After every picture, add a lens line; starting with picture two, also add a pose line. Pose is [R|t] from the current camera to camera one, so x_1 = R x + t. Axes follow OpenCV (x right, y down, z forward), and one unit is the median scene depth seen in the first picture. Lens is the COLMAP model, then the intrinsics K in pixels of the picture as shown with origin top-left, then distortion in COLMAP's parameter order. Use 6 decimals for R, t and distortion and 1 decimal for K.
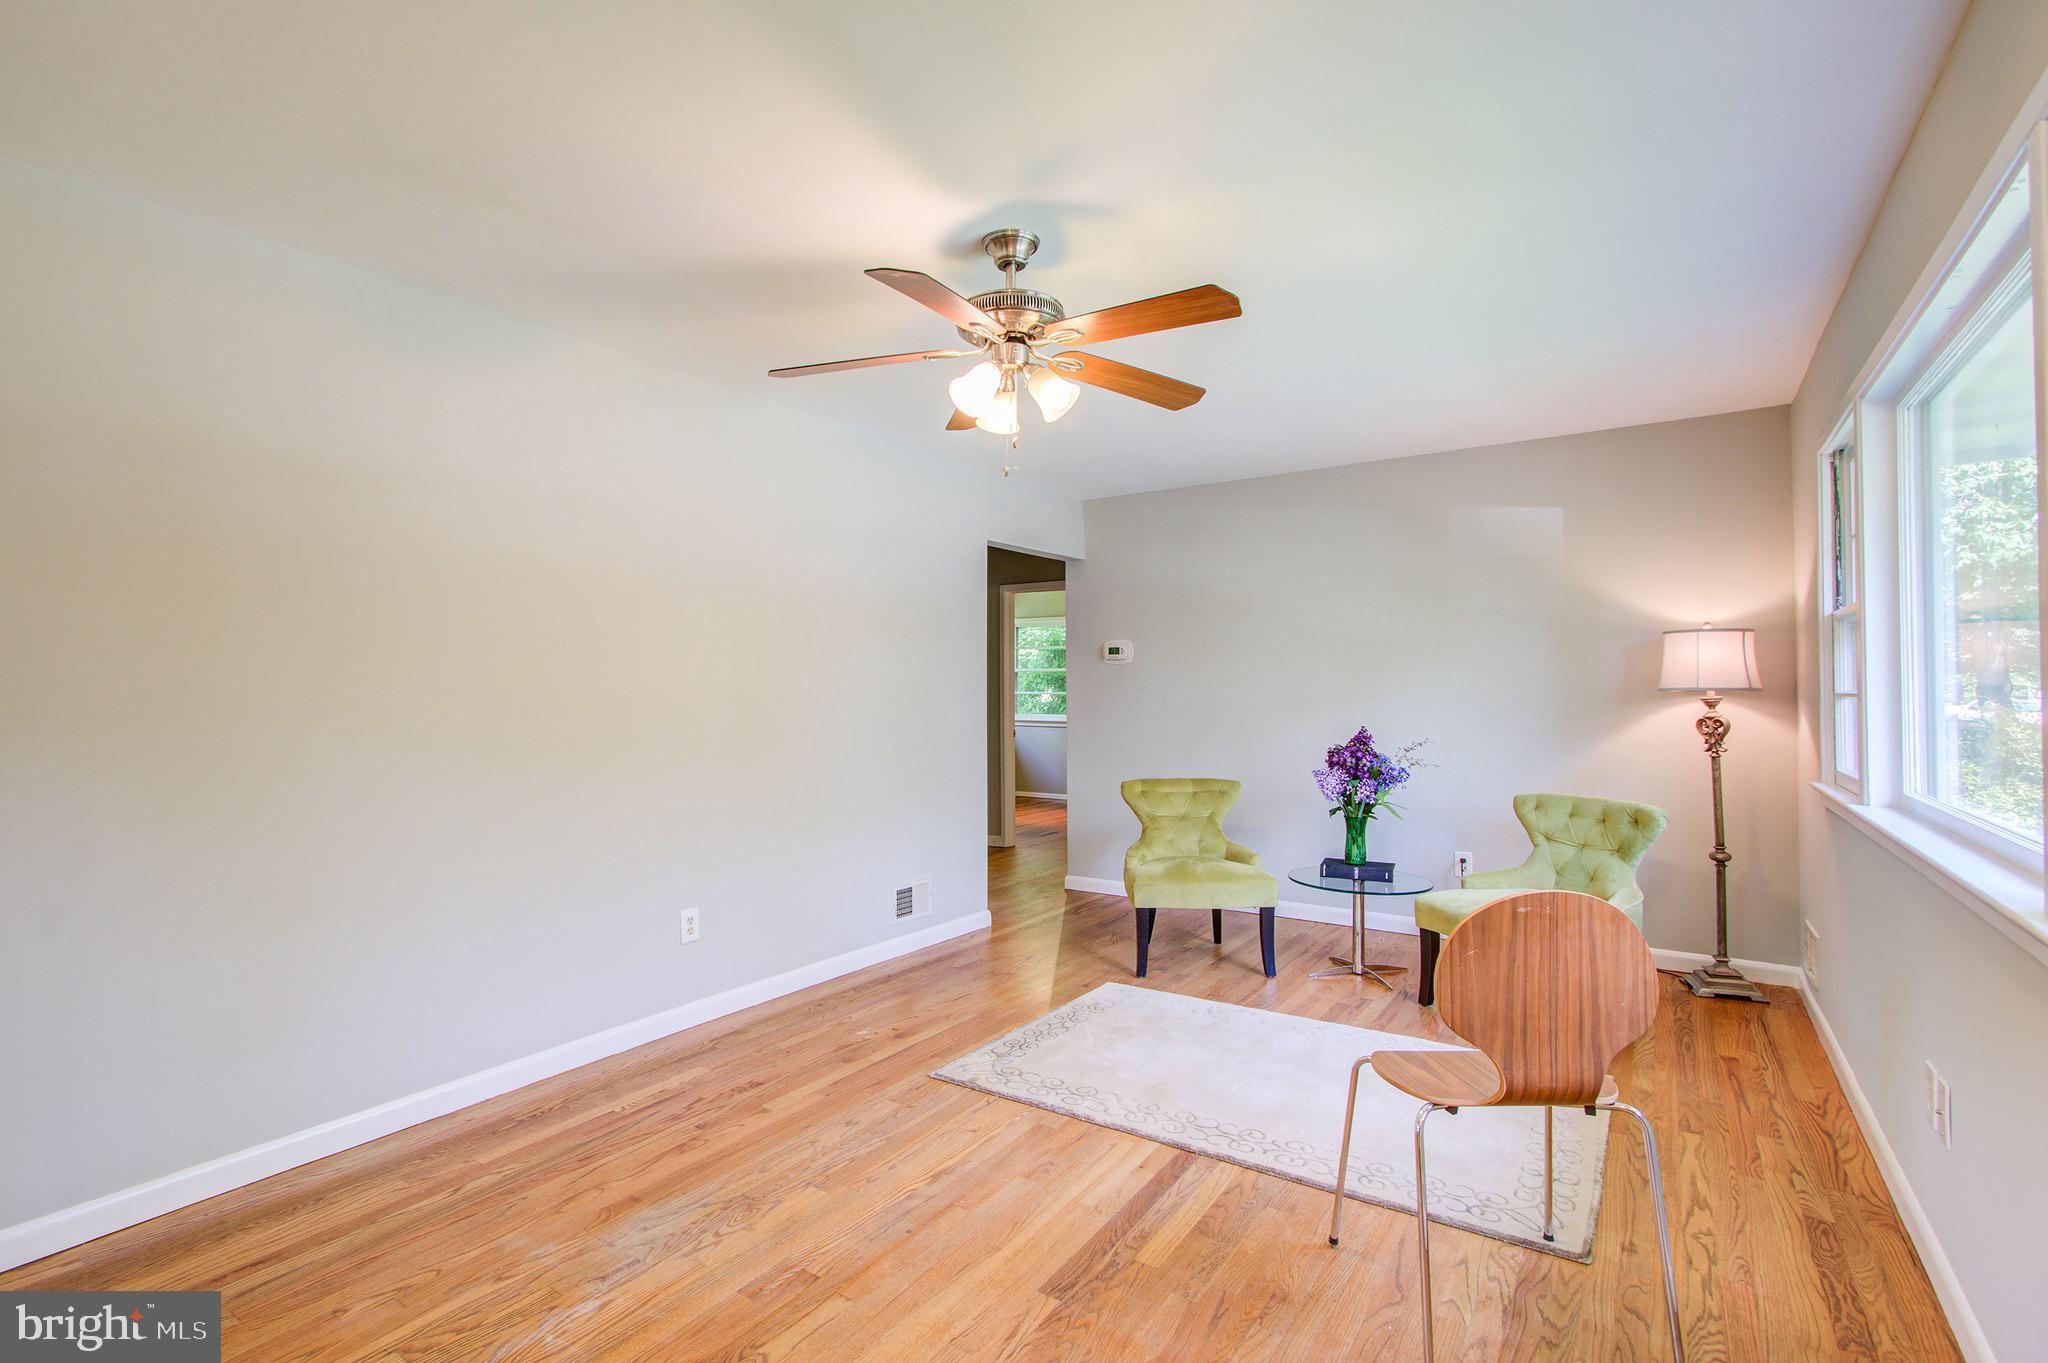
lens RADIAL K [[943.5, 0, 1019.9], [0, 943.5, 680.8], [0, 0, 1]] dist [-0.003380, 0.004448]
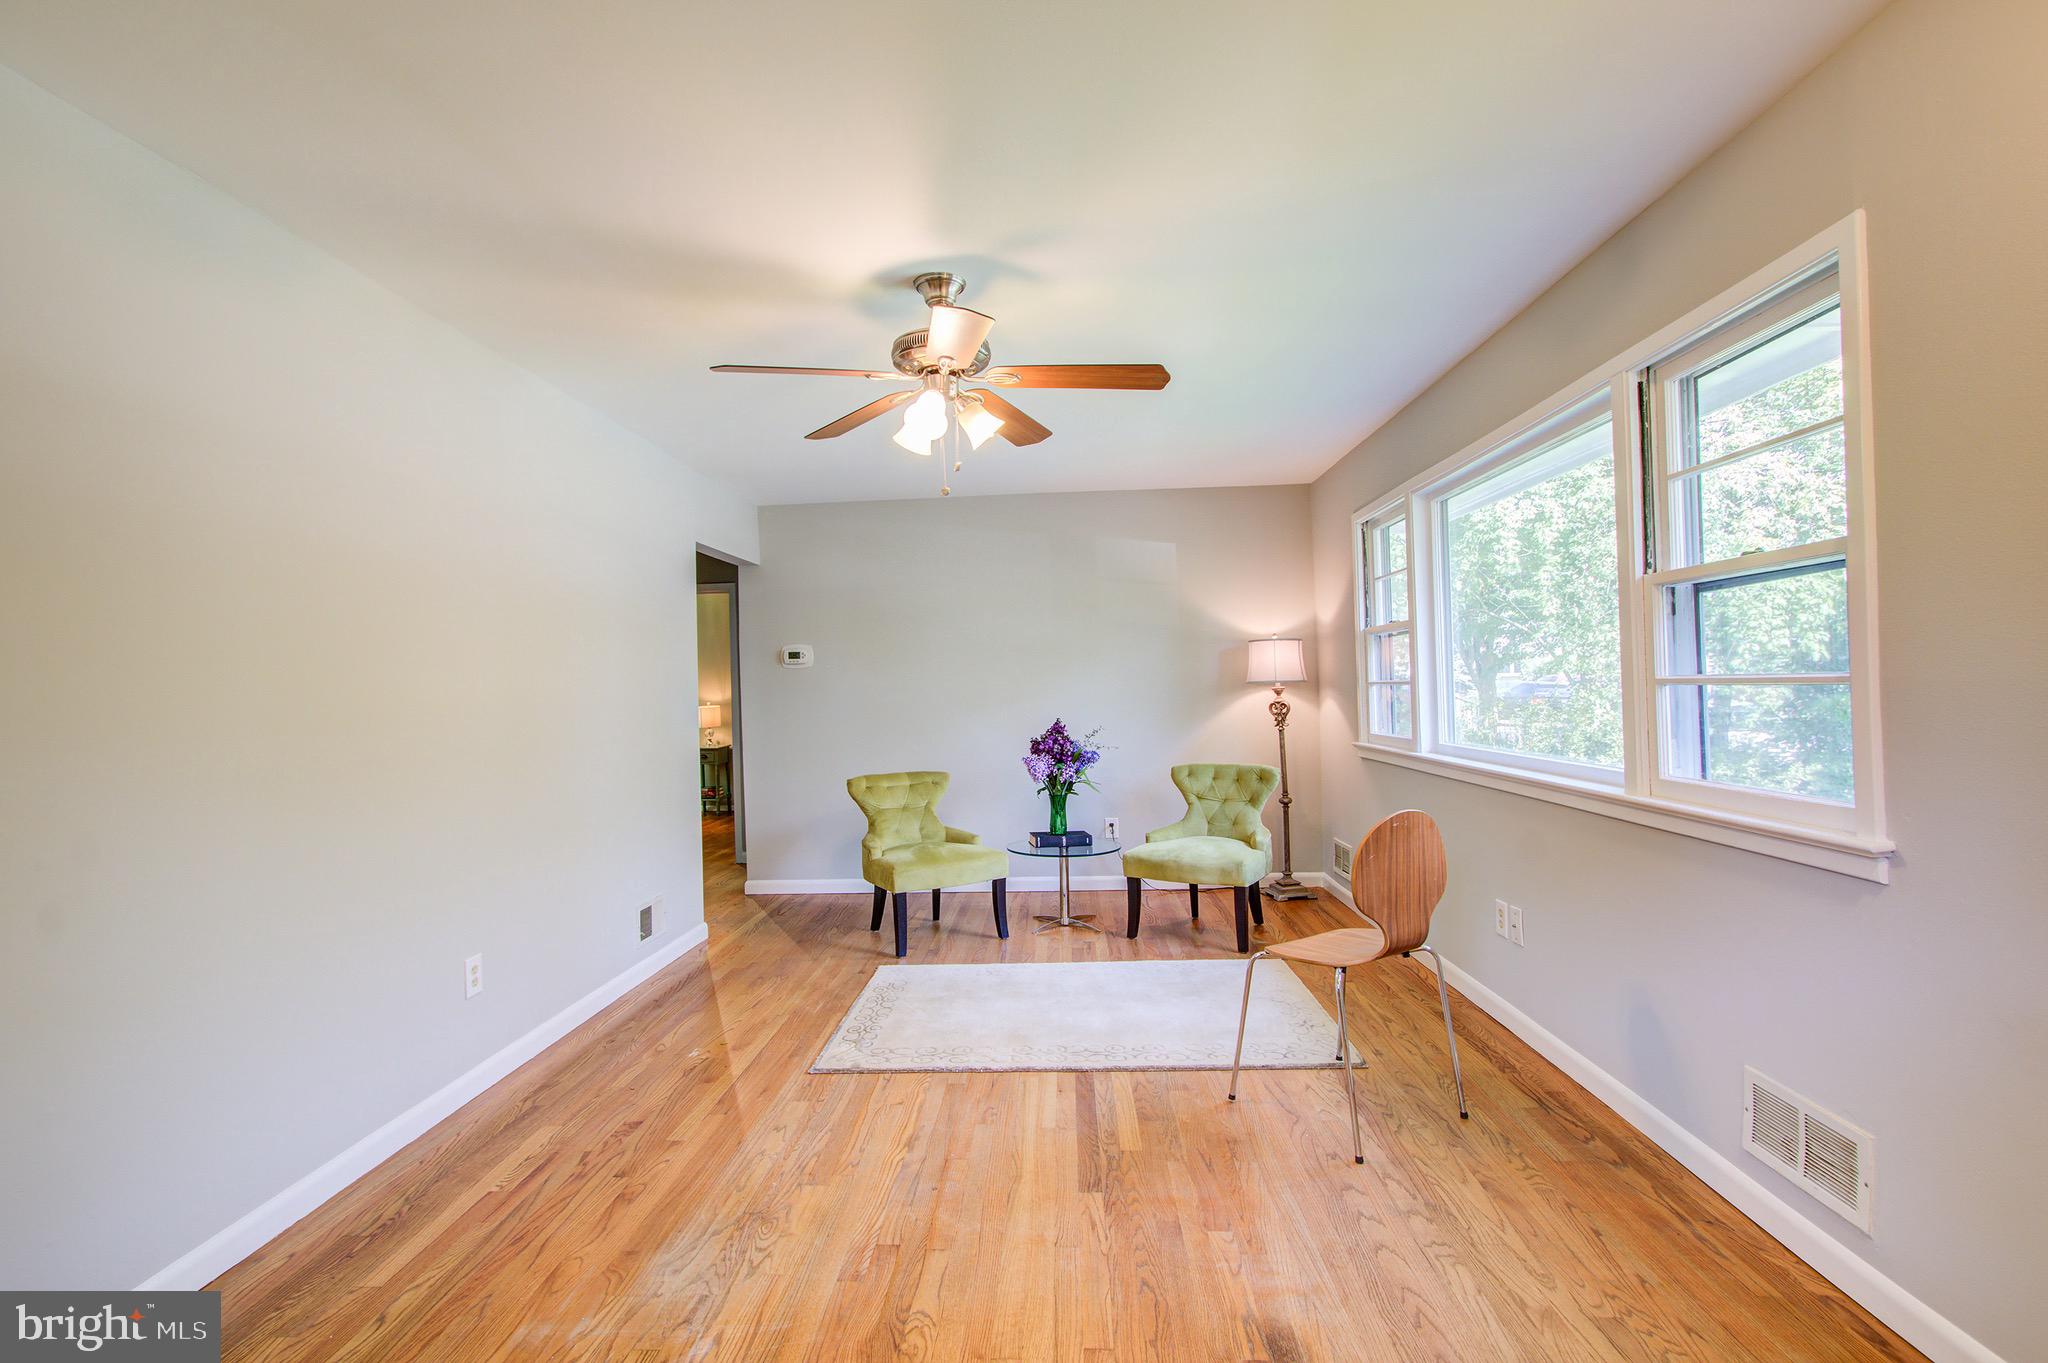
lens RADIAL K [[943.5, 0, 1008.3], [0, 943.5, 682.6], [0, 0, 1]] dist [-0.003380, 0.004448]
pose [[0.853709, -0.016292, 0.520495, -0.392428], [0.018266, 0.999832, 0.001335, 0.001212], [-0.520430, 0.008368, 0.853863, 0.015959]]
